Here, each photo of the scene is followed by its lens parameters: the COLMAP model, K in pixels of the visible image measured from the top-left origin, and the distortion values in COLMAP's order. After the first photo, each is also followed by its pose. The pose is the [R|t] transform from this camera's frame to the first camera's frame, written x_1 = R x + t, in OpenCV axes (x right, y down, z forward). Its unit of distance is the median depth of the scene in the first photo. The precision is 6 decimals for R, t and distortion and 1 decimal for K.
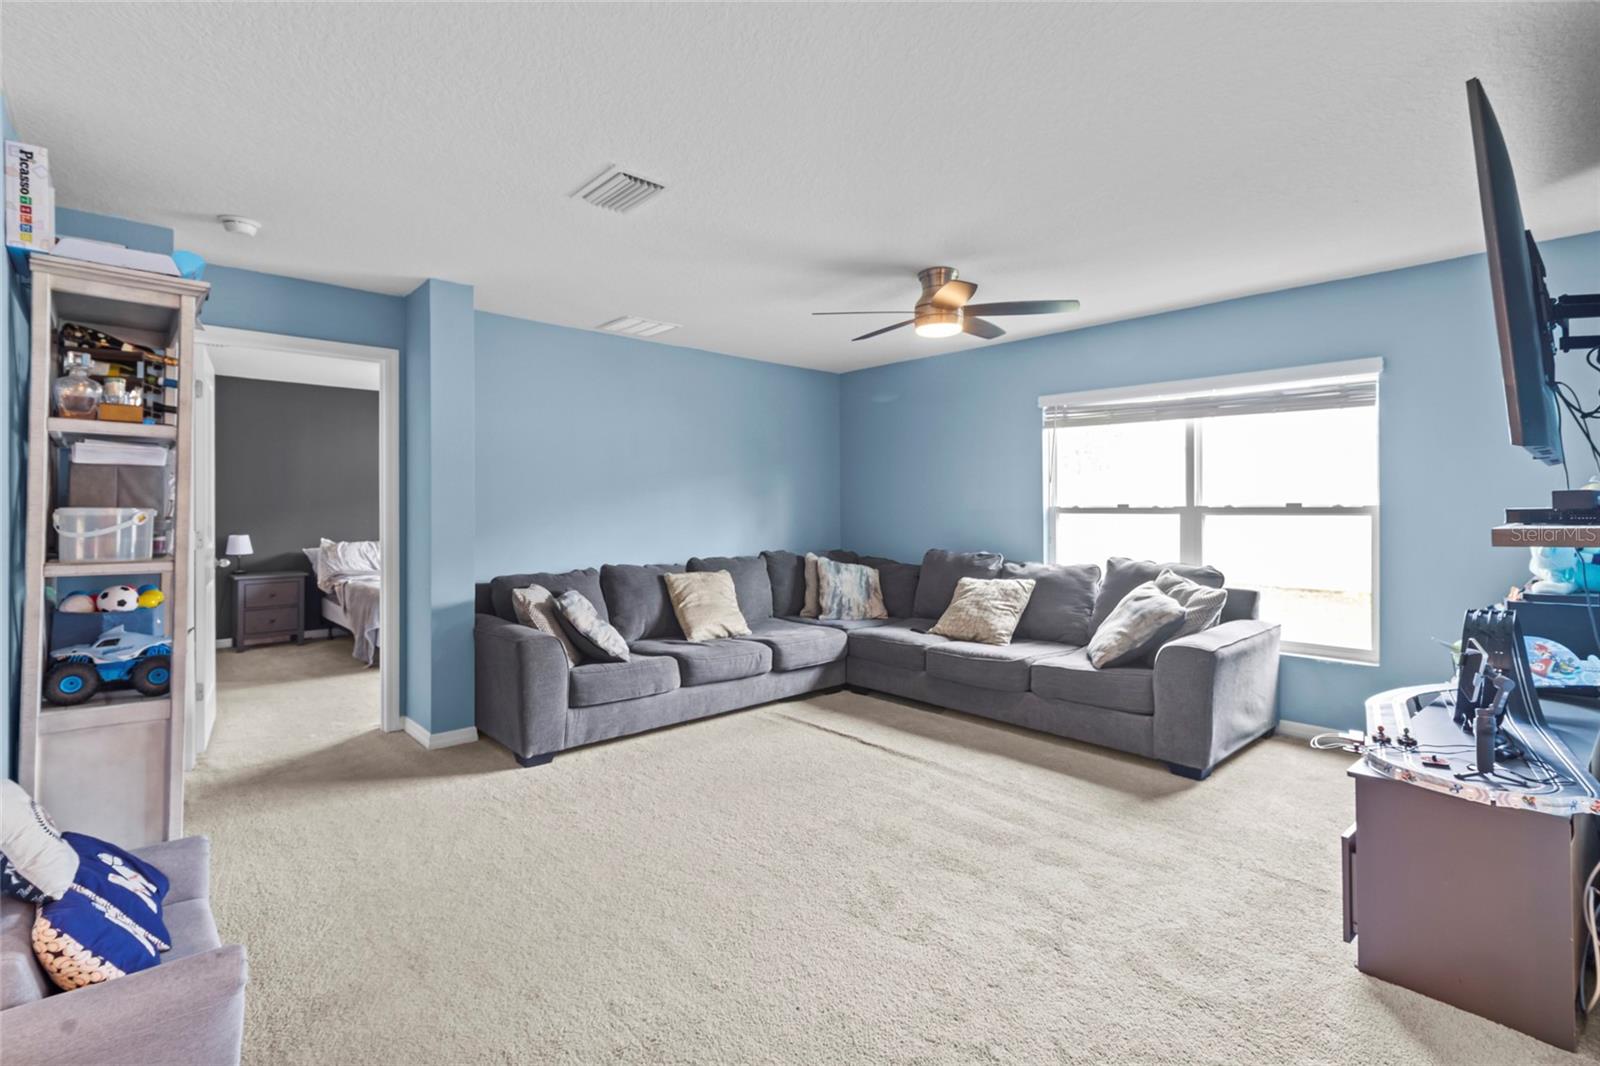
lens RADIAL K [[734.8, 0, 797.0], [0, 734.8, 521.7], [0, 0, 1]] dist [0.004294, -0.001356]
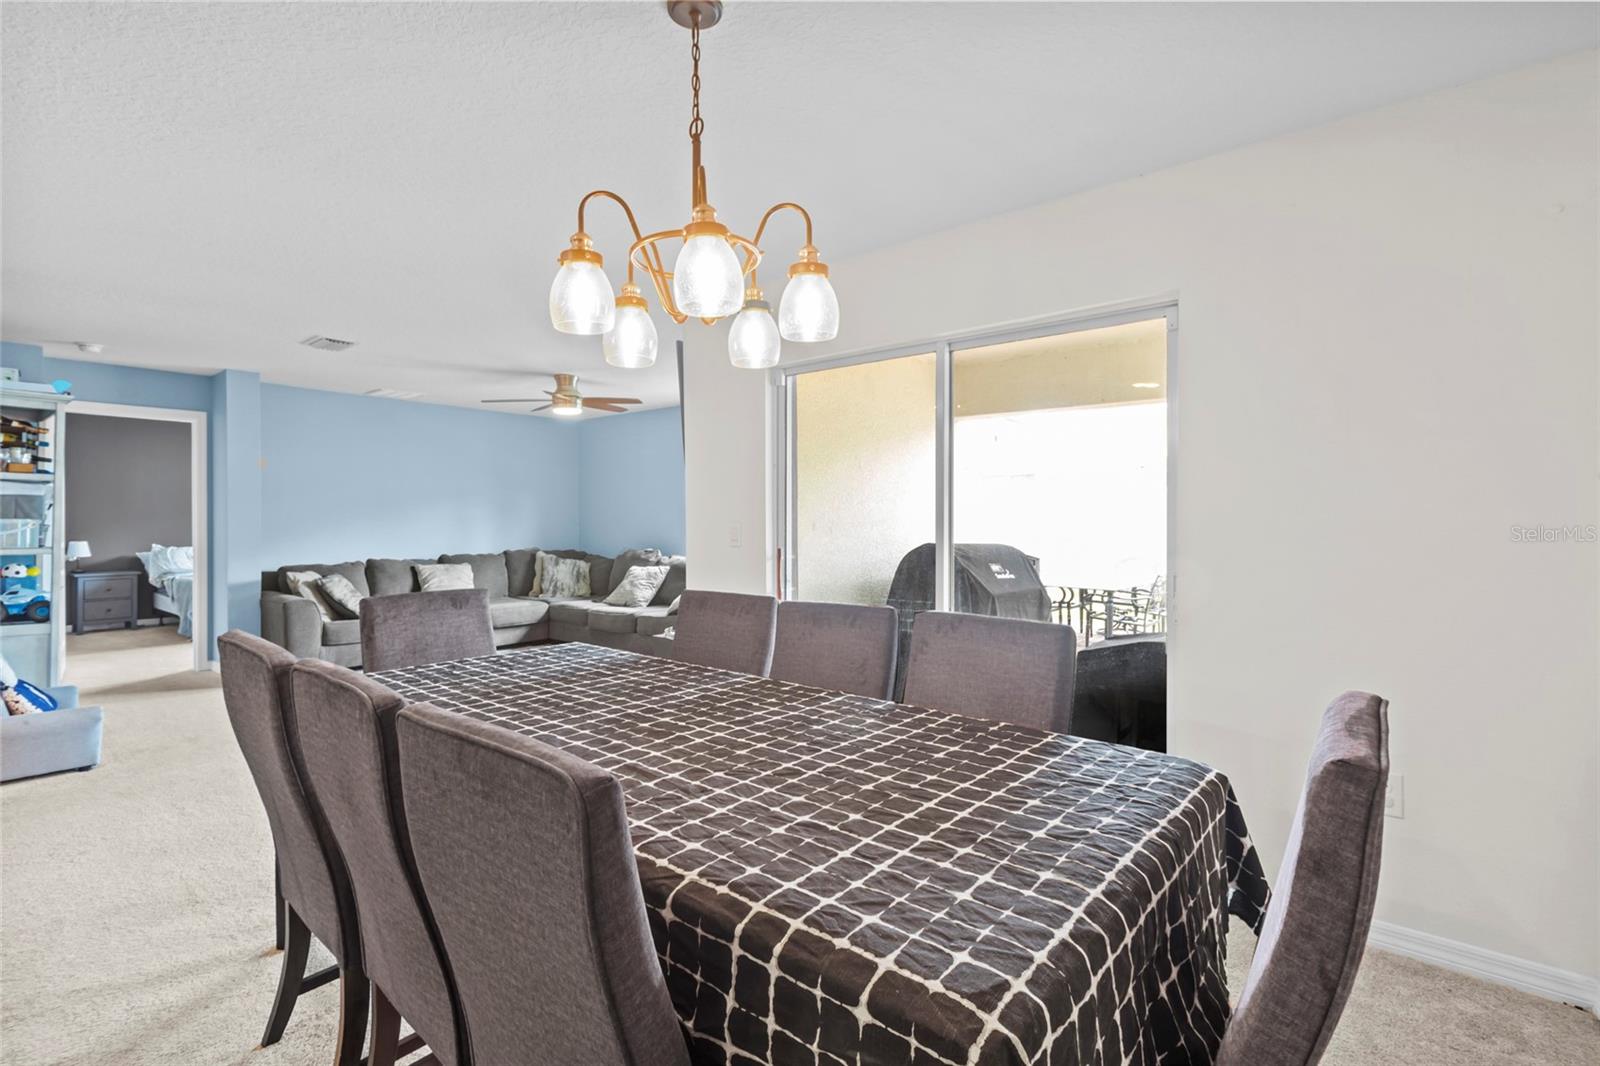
lens RADIAL K [[734.8, 0, 803.6], [0, 734.8, 531.9], [0, 0, 1]] dist [0.004294, -0.001356]
pose [[0.990090, -0.002769, 0.140405, 0.383440], [0.003147, 0.999992, -0.002467, 0.012093], [-0.140397, 0.002885, 0.990091, -0.553884]]
